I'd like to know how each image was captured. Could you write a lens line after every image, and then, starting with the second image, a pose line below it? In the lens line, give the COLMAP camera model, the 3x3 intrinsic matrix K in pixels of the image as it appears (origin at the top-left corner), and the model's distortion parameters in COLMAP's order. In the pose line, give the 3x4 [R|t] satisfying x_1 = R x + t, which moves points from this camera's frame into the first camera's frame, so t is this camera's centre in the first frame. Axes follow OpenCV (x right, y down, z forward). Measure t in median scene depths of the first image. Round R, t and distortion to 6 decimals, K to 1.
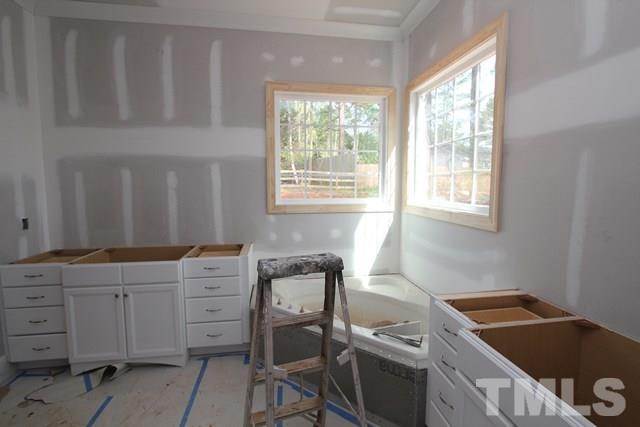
lens RADIAL K [[294.3, 0, 322.1], [0, 294.3, 209.2], [0, 0, 1]] dist [-0.017567, 0.001263]
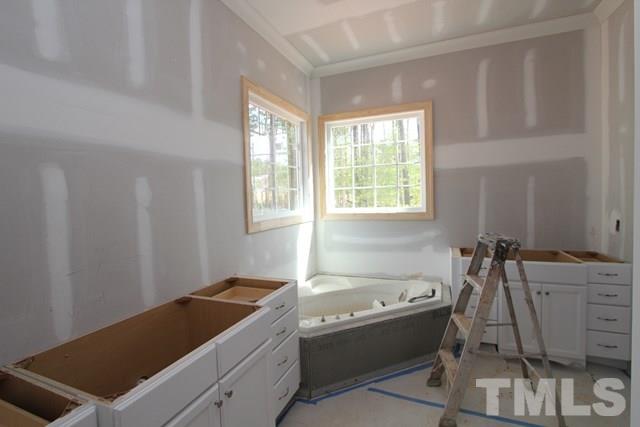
lens RADIAL K [[294.3, 0, 322.1], [0, 294.3, 209.2], [0, 0, 1]] dist [-0.017567, 0.001263]
pose [[0.516160, -0.047219, 0.855190, -0.811786], [0.103952, 0.994552, -0.007827, -0.026683], [-0.850161, 0.092938, 0.518256, 0.410473]]
